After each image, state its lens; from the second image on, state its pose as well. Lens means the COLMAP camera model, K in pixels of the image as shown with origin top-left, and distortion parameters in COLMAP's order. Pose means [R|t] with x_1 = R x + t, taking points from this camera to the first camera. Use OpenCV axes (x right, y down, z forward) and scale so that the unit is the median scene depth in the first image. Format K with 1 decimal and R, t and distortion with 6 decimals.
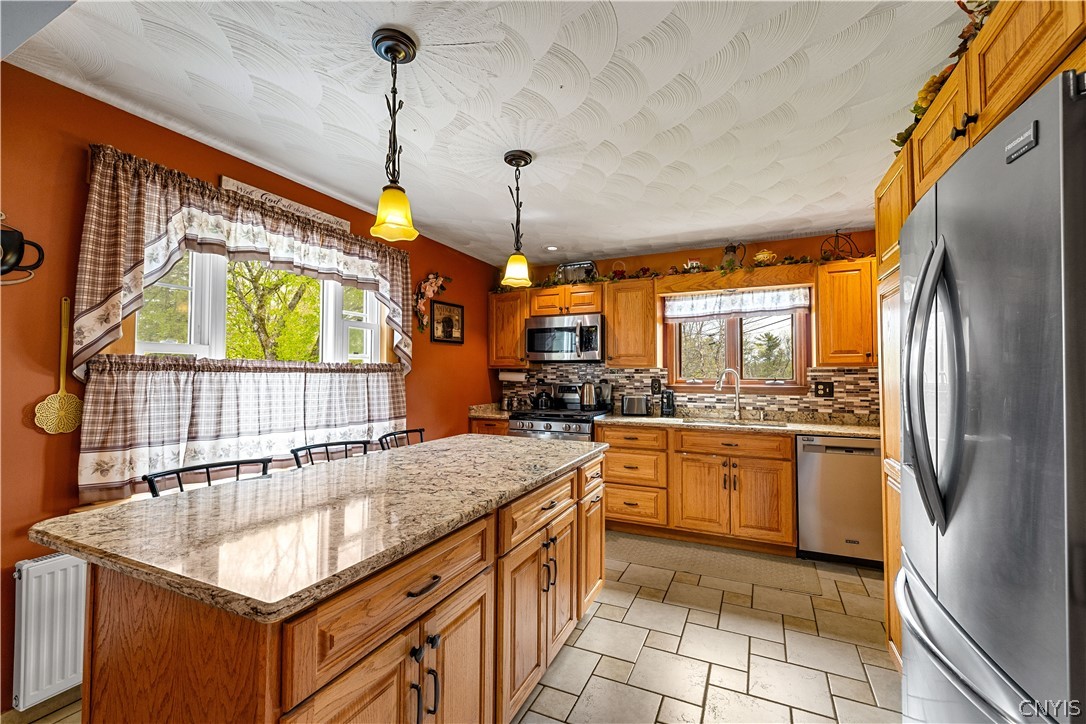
lens RADIAL K [[456.8, 0, 543.0], [0, 456.8, 363.4], [0, 0, 1]] dist [0.008090, 0.000368]
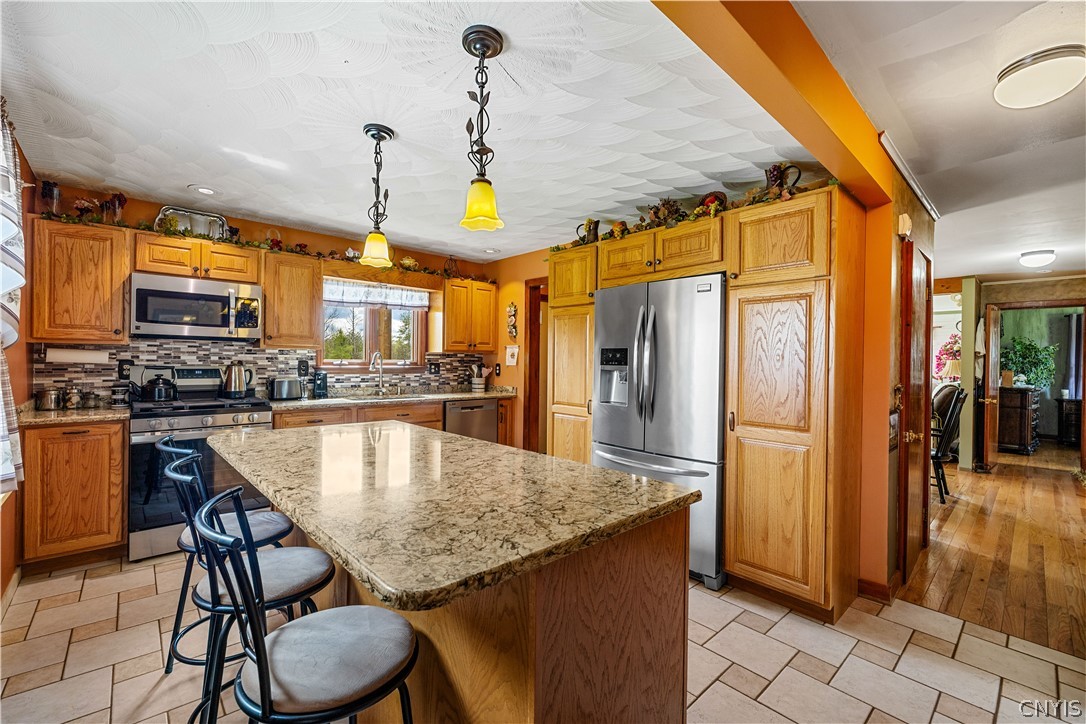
lens RADIAL K [[456.8, 0, 534.6], [0, 456.8, 362.7], [0, 0, 1]] dist [0.008090, 0.000368]
pose [[0.384520, -0.003553, 0.923110, -0.502858], [-0.036233, 0.999164, 0.018939, 0.002482], [-0.922405, -0.040730, 0.384070, 0.187754]]
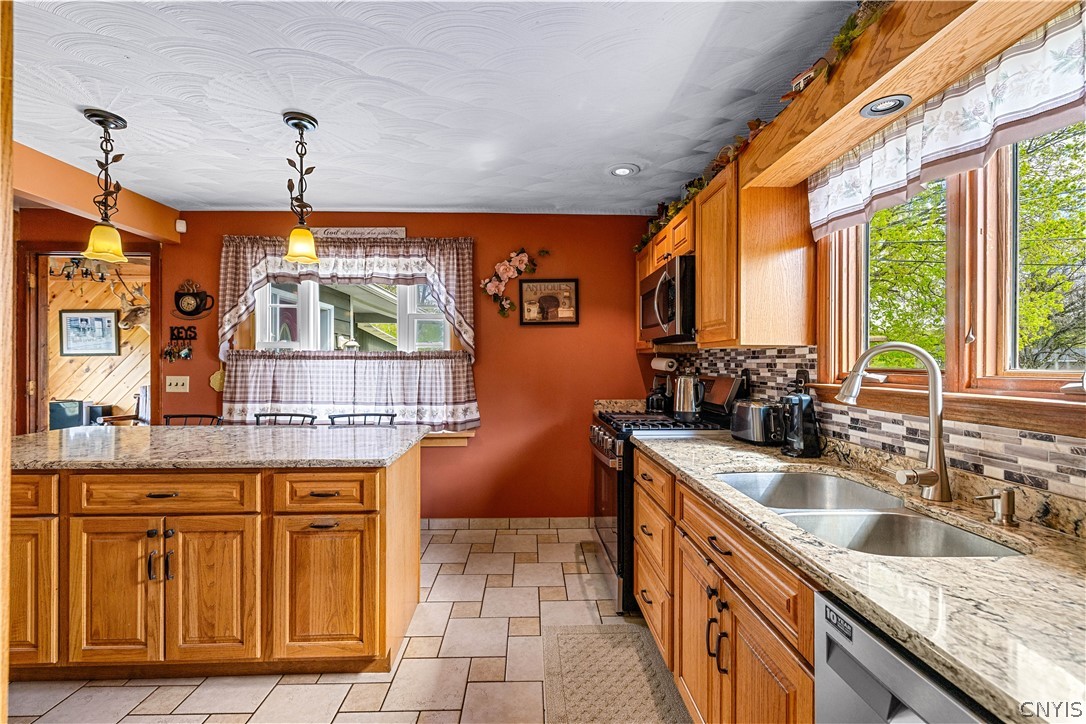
lens RADIAL K [[456.8, 0, 538.6], [0, 456.8, 360.4], [0, 0, 1]] dist [0.008090, 0.000368]
pose [[0.449807, -0.004986, -0.893112, 0.584294], [0.022222, 0.999737, 0.005610, 0.018028], [0.892849, -0.022370, 0.449800, 0.609012]]
